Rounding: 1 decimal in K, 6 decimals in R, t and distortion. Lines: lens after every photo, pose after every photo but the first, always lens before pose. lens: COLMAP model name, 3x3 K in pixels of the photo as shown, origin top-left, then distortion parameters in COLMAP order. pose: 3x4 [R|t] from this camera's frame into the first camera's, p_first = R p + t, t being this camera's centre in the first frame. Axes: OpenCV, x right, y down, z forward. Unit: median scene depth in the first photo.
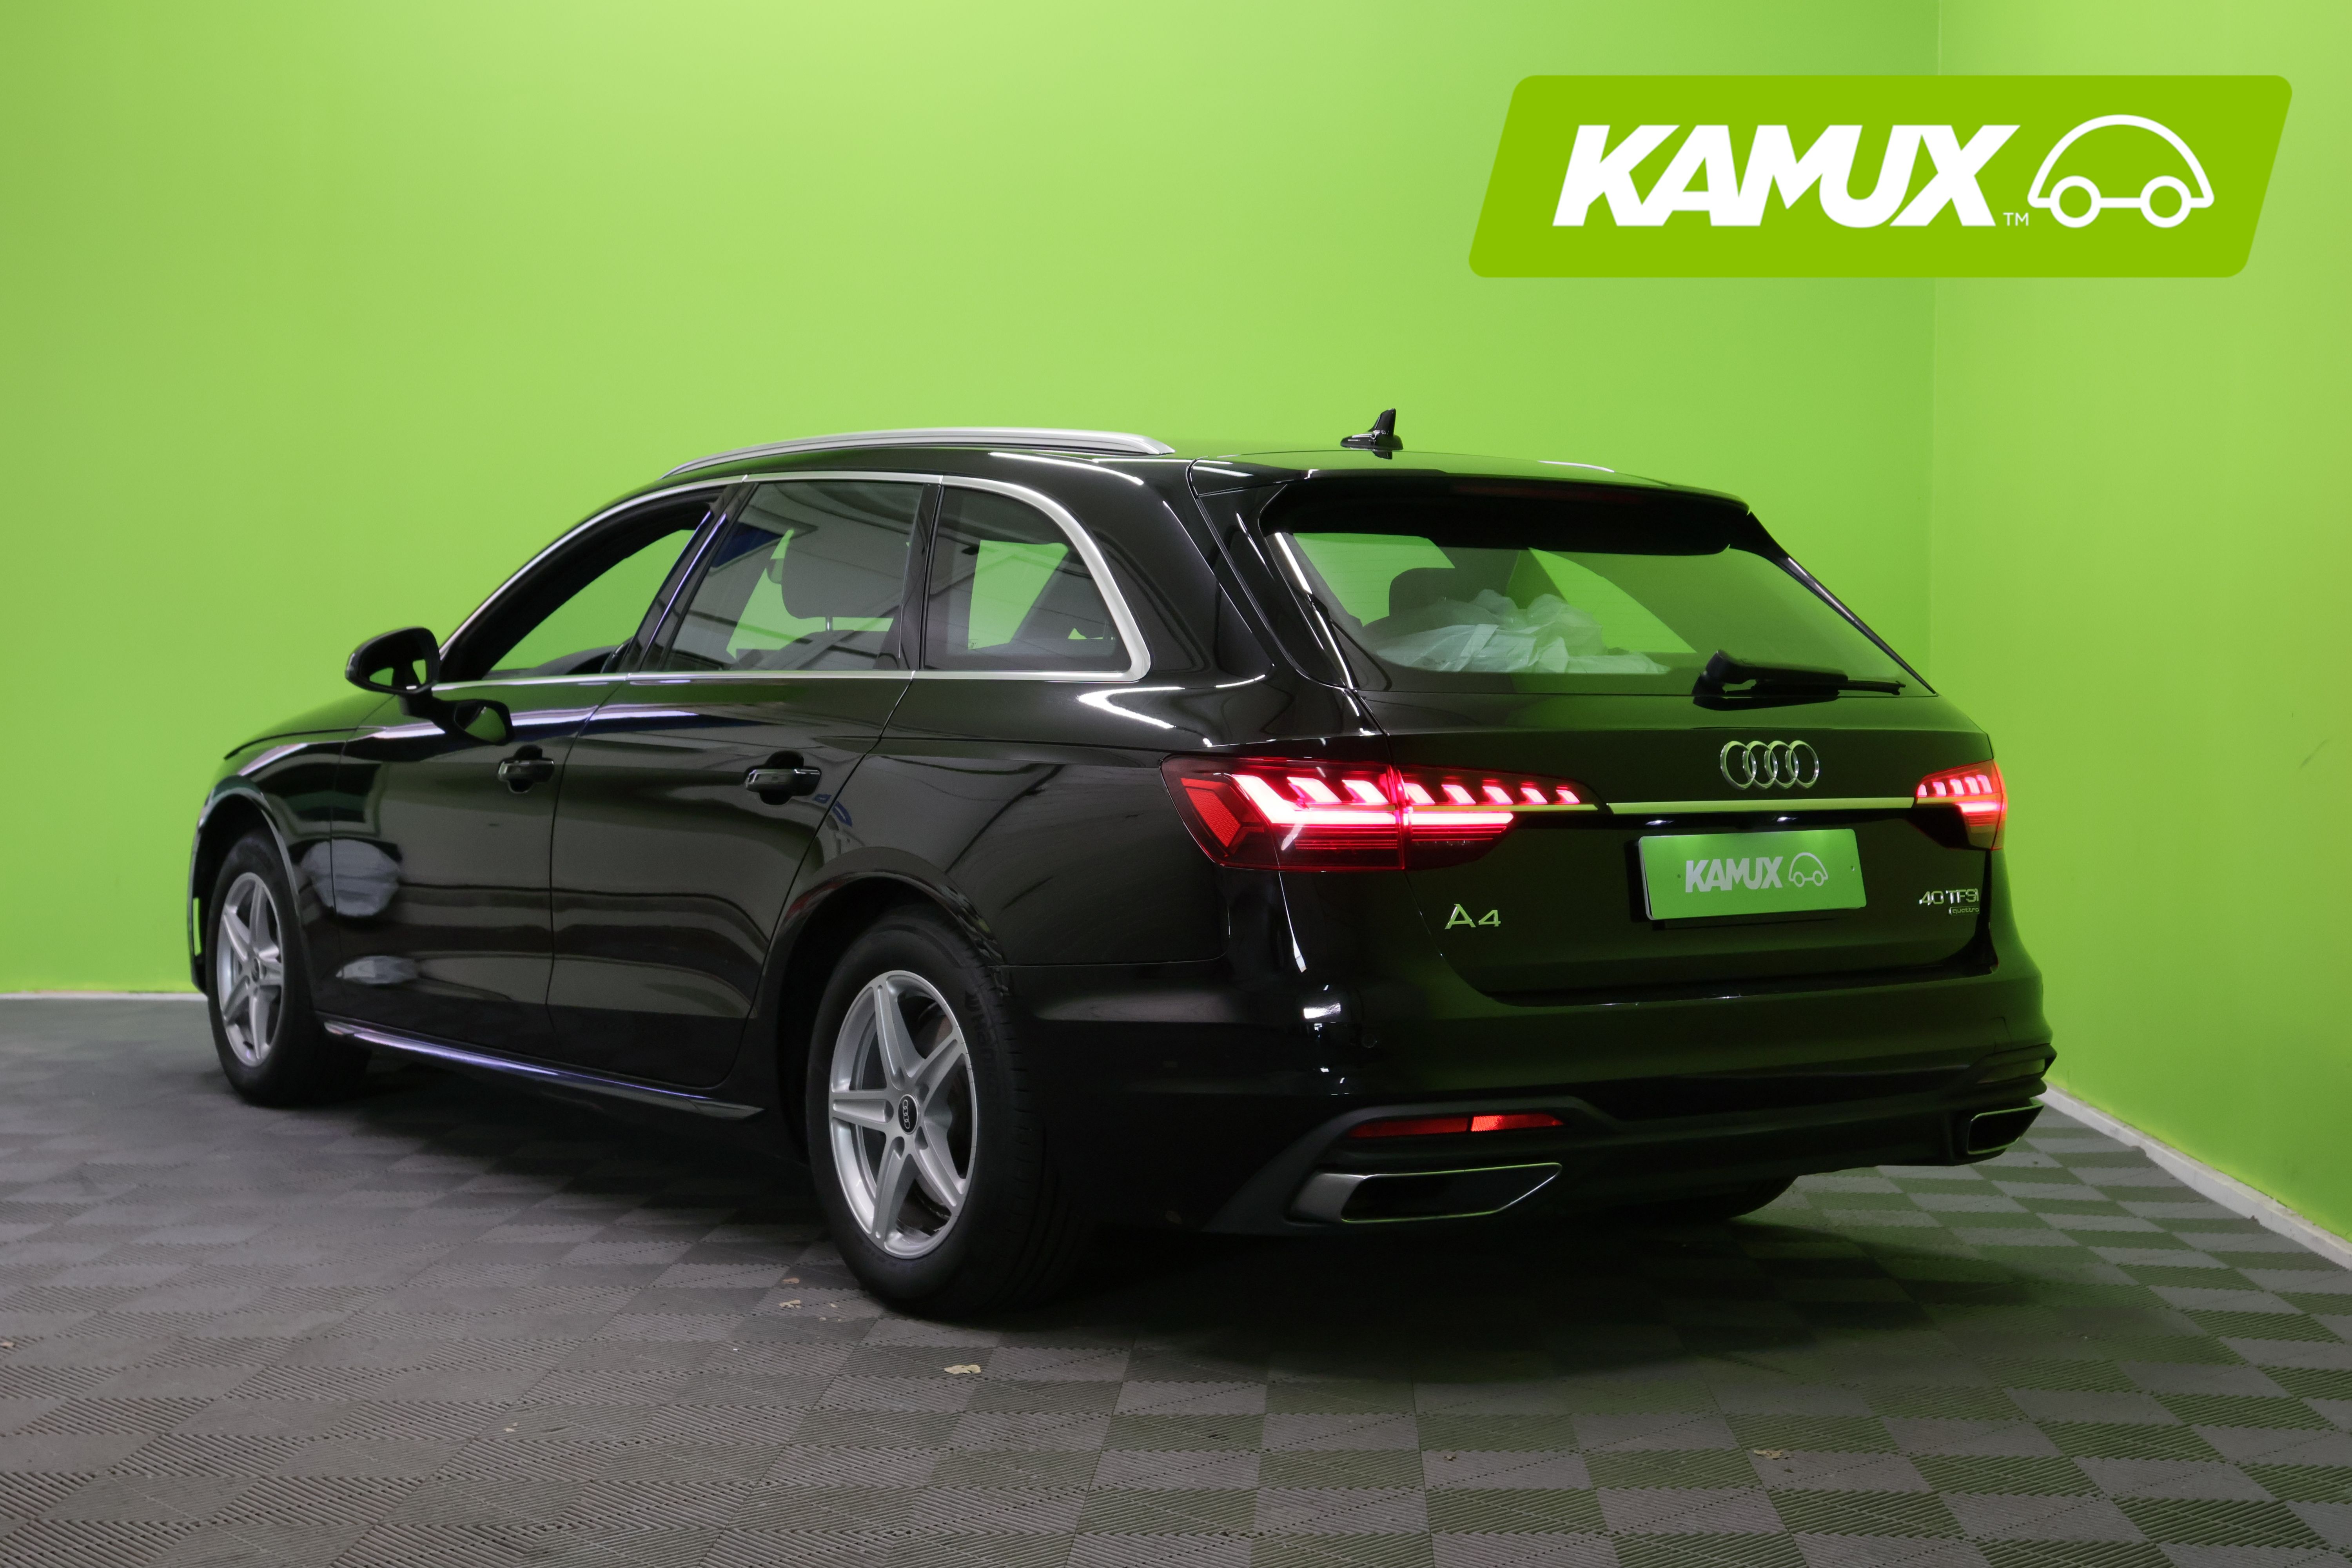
lens RADIAL K [[3356.1, 0, 1168.9], [0, 3356.1, 793.0], [0, 0, 1]] dist [-0.002562, 0.000000]
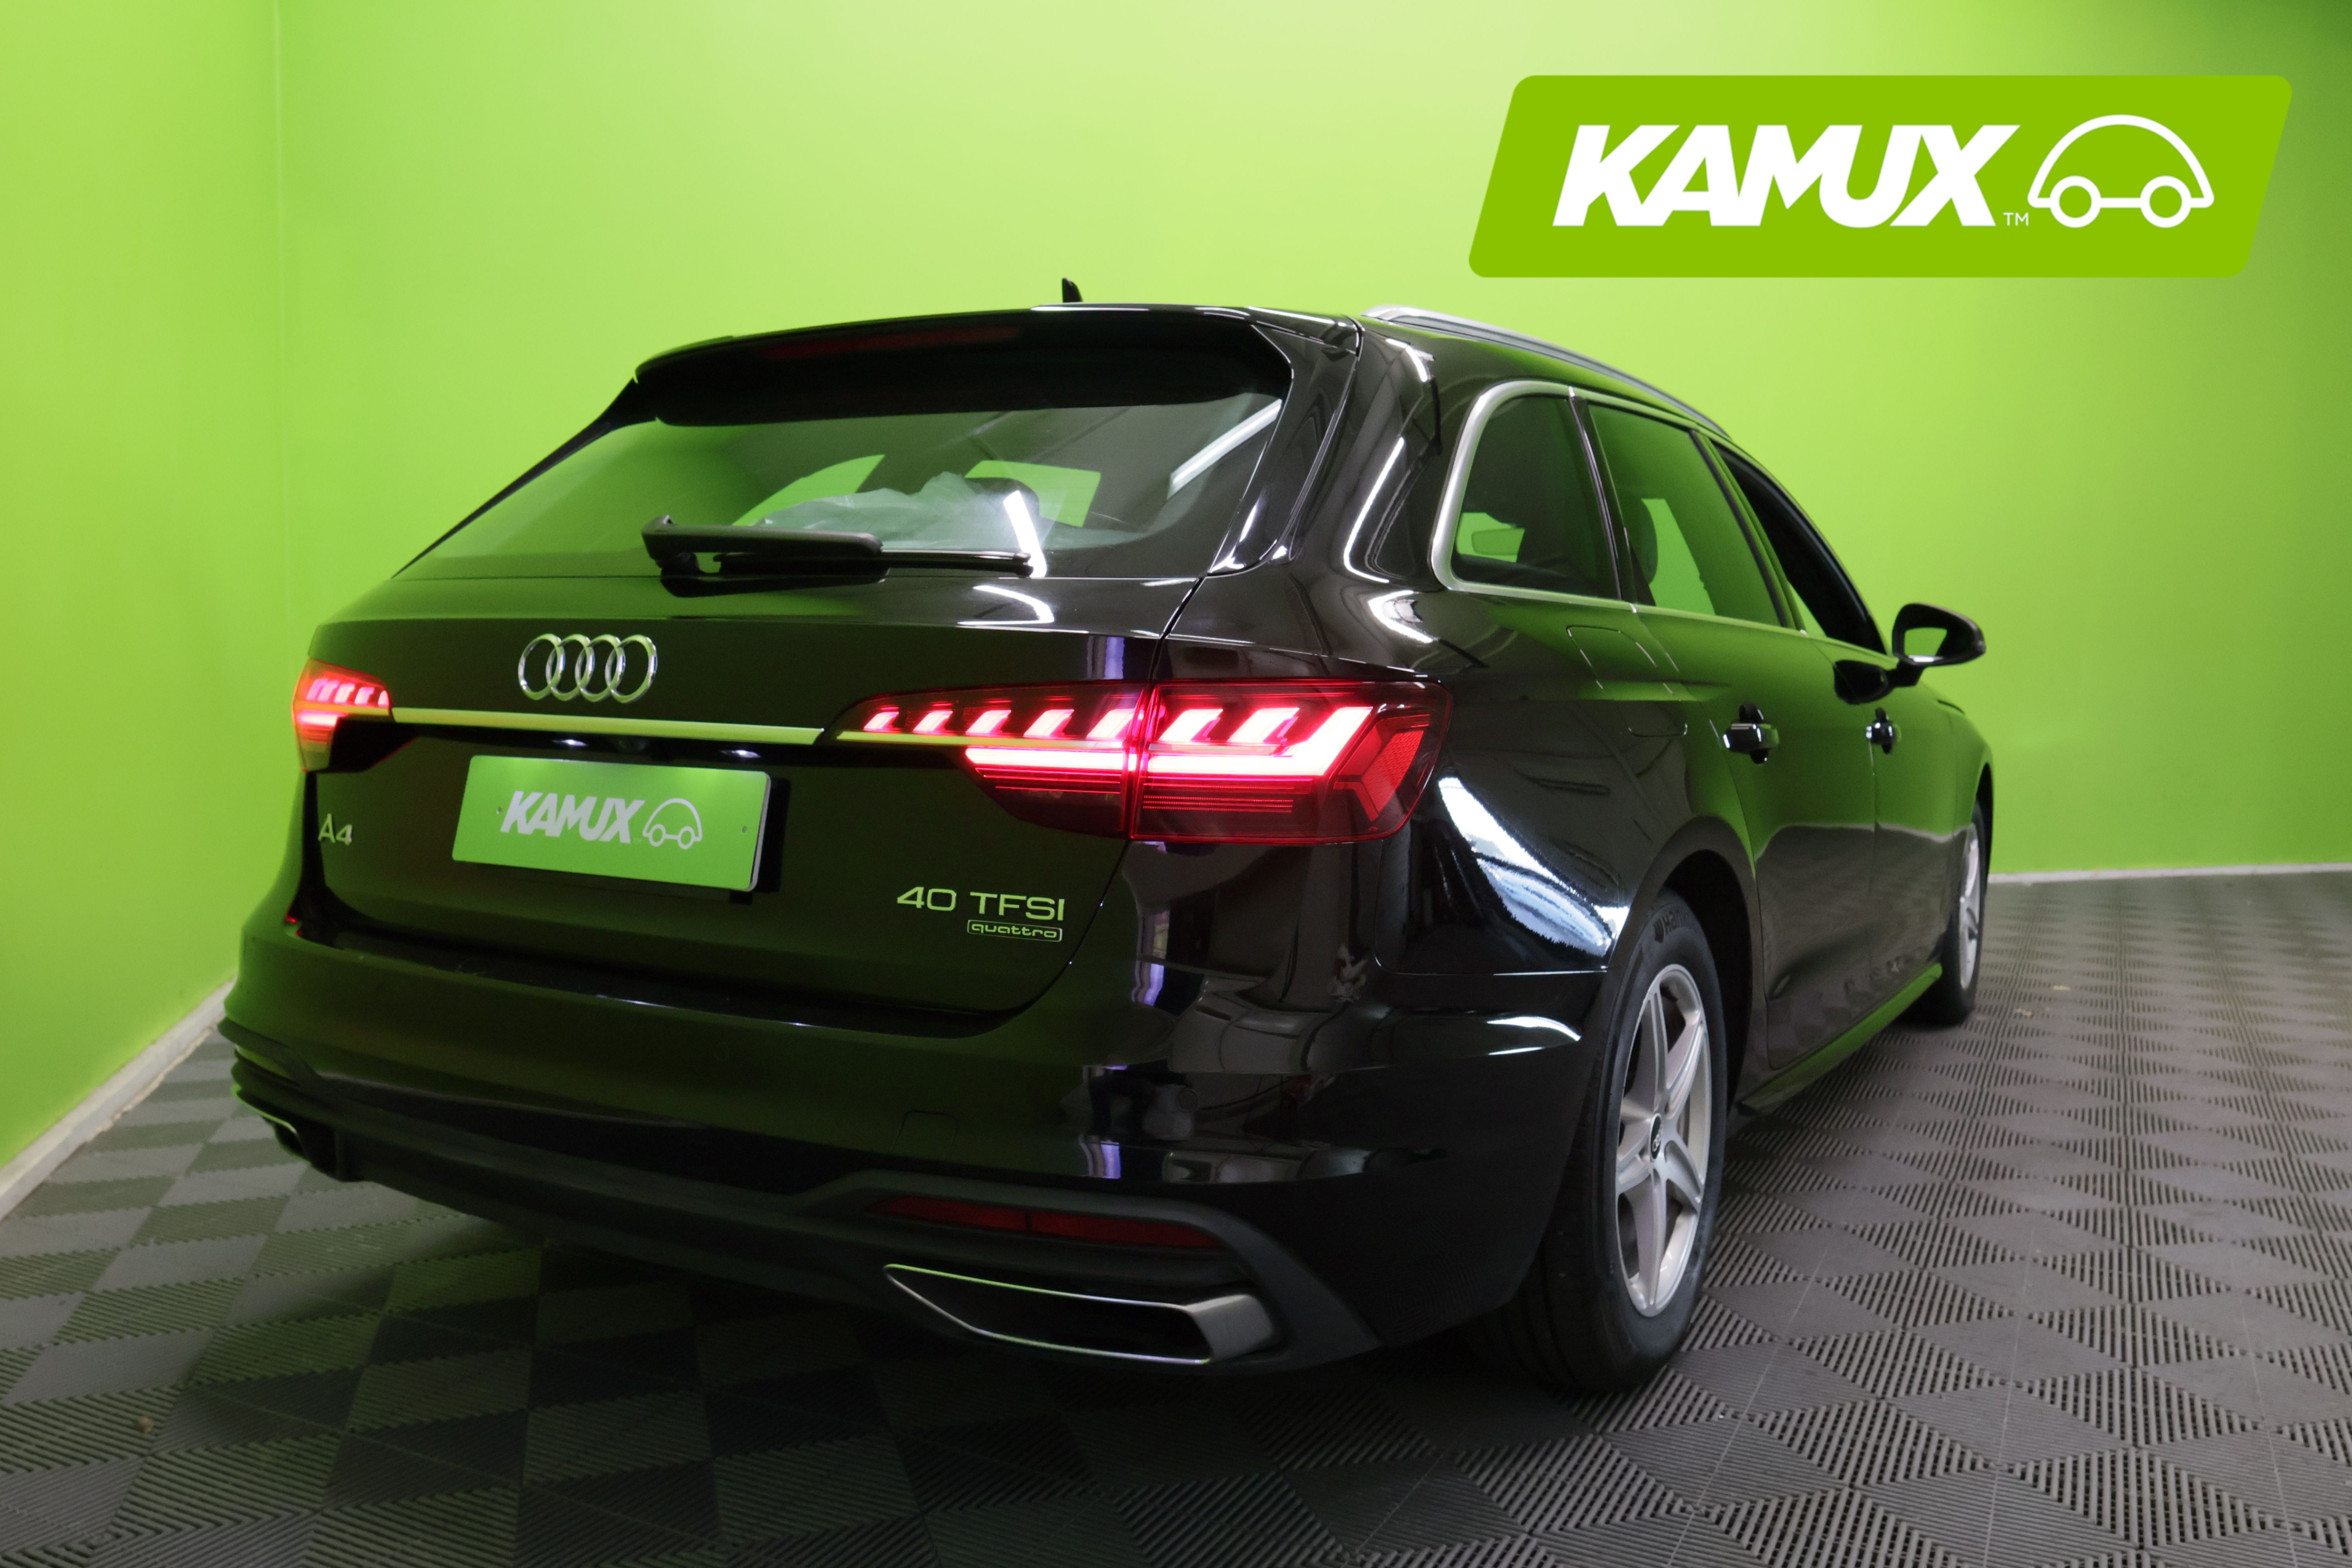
lens RADIAL K [[1833.1, 0, 1177.7], [0, 1833.1, 761.5], [0, 0, 1]] dist [-0.006251, 0.000648]
pose [[0.368790, 0.038505, -0.928715, 0.587157], [-0.054037, 0.998340, 0.019933, -0.003136], [0.927940, 0.042834, 0.370259, 0.965756]]
